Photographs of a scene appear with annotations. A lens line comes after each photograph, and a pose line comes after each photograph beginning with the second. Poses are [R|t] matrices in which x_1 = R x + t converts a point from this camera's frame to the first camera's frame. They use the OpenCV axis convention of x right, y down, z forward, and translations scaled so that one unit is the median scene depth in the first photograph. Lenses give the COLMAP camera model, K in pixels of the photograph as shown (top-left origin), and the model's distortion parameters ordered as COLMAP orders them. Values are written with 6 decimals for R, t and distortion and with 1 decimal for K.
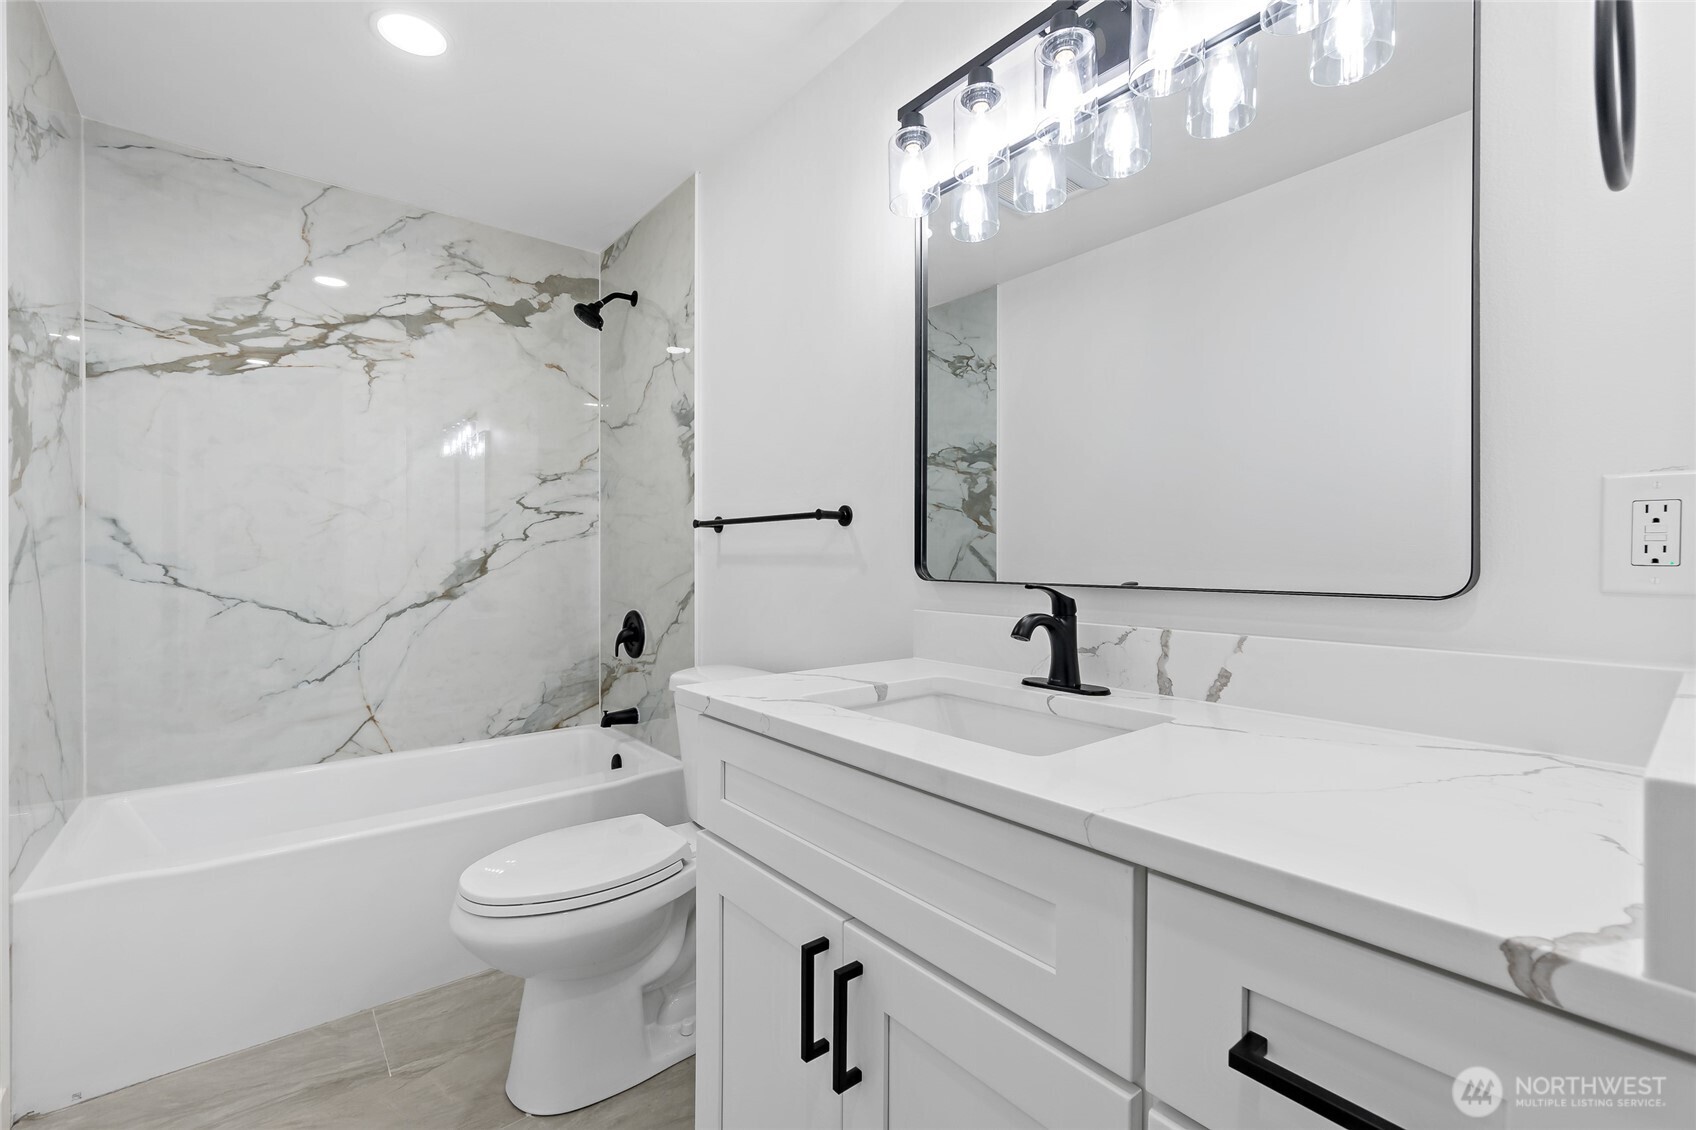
lens RADIAL K [[725.6, 0, 835.6], [0, 725.6, 560.1], [0, 0, 1]] dist [-0.003234, 0.000647]
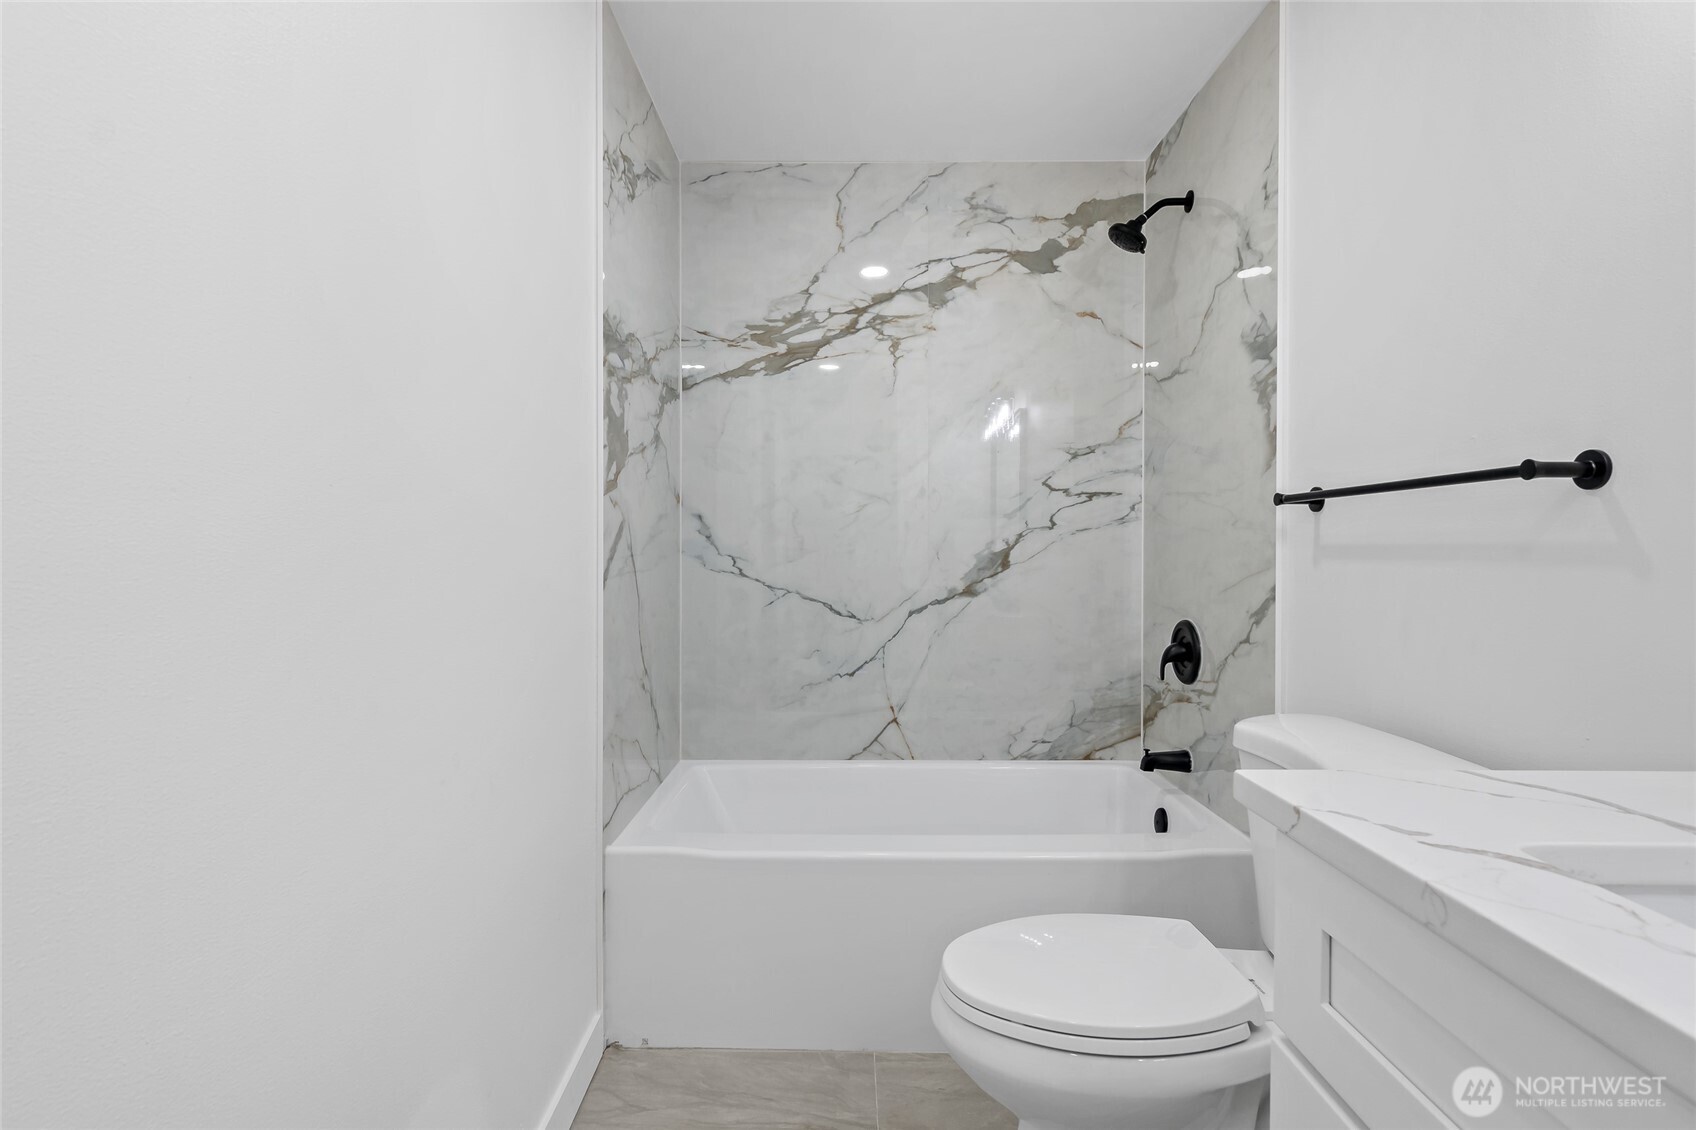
lens RADIAL K [[810.3, 0, 849.3], [0, 810.3, 558.9], [0, 0, 1]] dist [-0.000062, 0.000170]
pose [[0.776707, 0.007175, -0.629822, -0.025196], [-0.002051, 0.999959, 0.008862, -0.000484], [0.629859, -0.005591, 0.776689, 0.149638]]
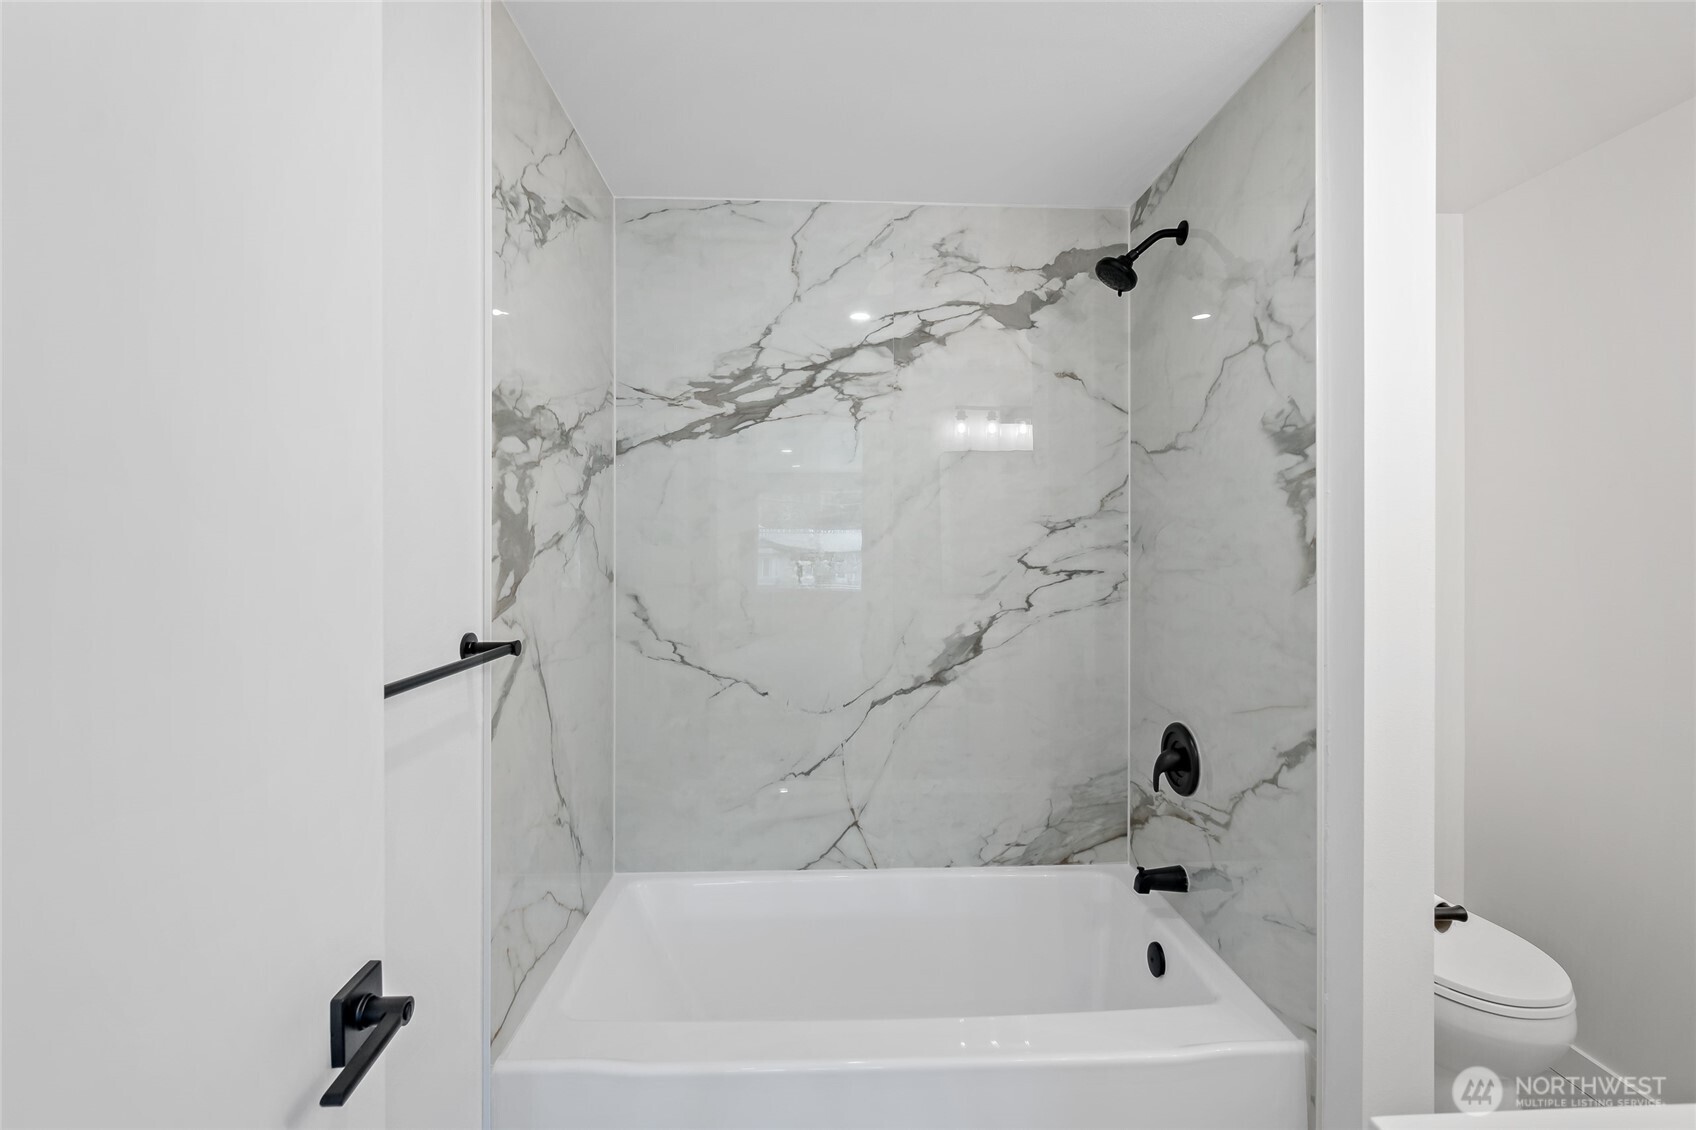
lens RADIAL K [[743.7, 0, 846.4], [0, 743.7, 554.9], [0, 0, 1]] dist [-0.004928, 0.000352]
pose [[0.807073, 0.009021, -0.590383, -0.142427], [-0.004511, 0.999948, 0.009112, -0.106015], [0.590434, -0.004691, 0.807072, 0.301844]]
